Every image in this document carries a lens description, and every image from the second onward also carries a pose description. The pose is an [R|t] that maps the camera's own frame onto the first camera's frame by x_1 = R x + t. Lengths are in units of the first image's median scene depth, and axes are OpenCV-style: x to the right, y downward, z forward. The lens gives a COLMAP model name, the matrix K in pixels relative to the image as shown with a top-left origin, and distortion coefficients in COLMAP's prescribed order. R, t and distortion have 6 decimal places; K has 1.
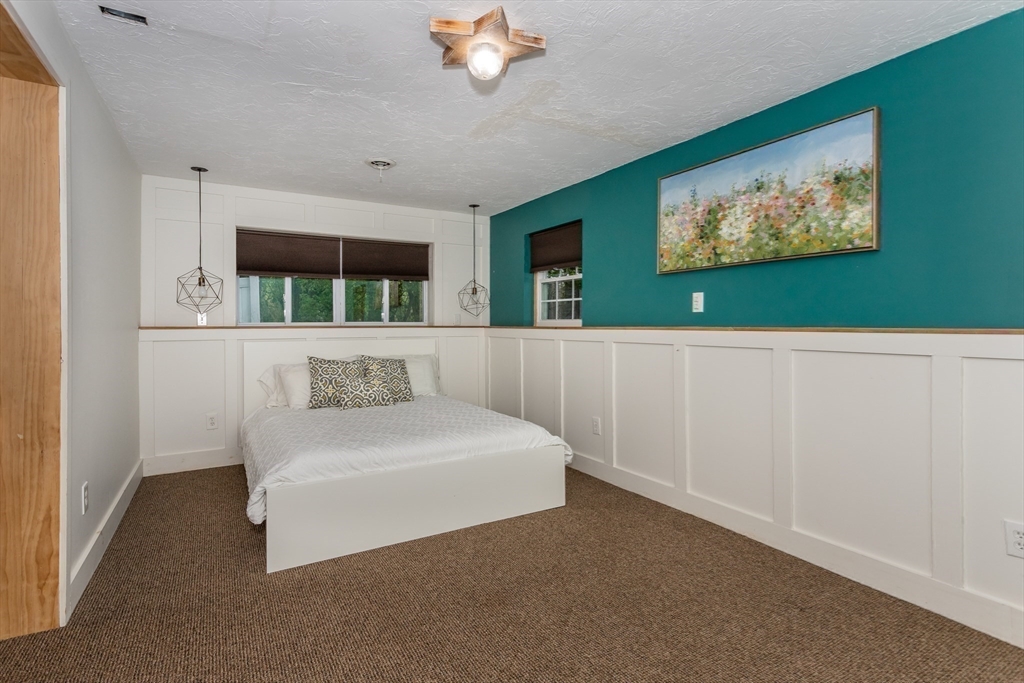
lens RADIAL K [[496.1, 0, 511.2], [0, 496.1, 336.5], [0, 0, 1]] dist [0.002479, -0.000397]
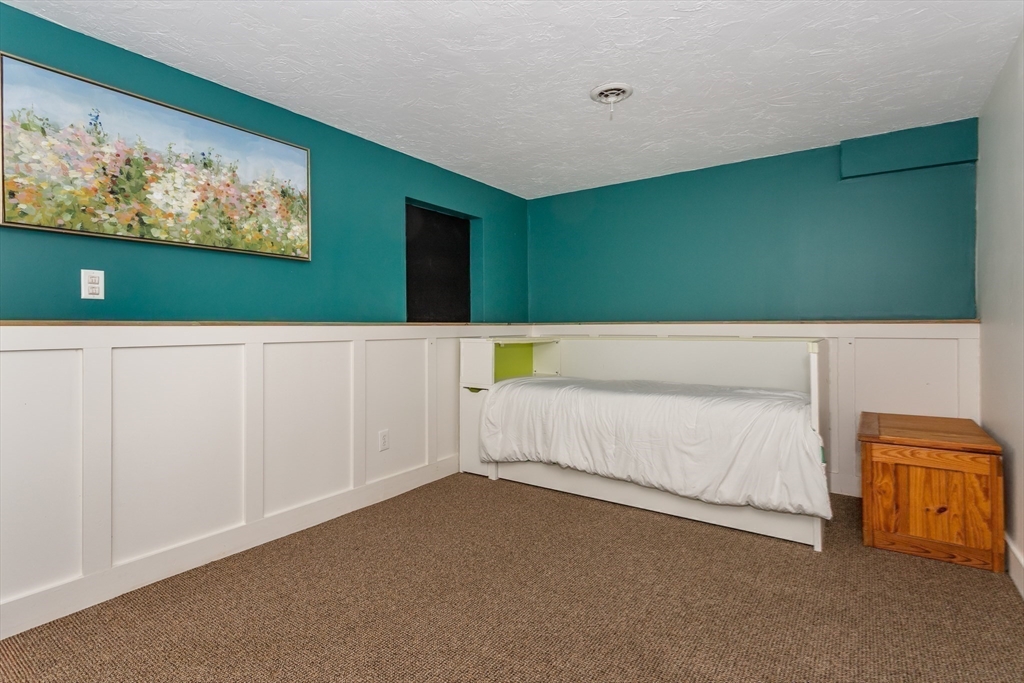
lens RADIAL K [[496.1, 0, 508.2], [0, 496.1, 317.3], [0, 0, 1]] dist [0.002479, -0.000397]
pose [[-0.403415, 0.003423, 0.915011, -0.530097], [0.011130, 0.999937, 0.001166, -0.021297], [-0.914949, 0.010654, -0.403428, 0.864566]]
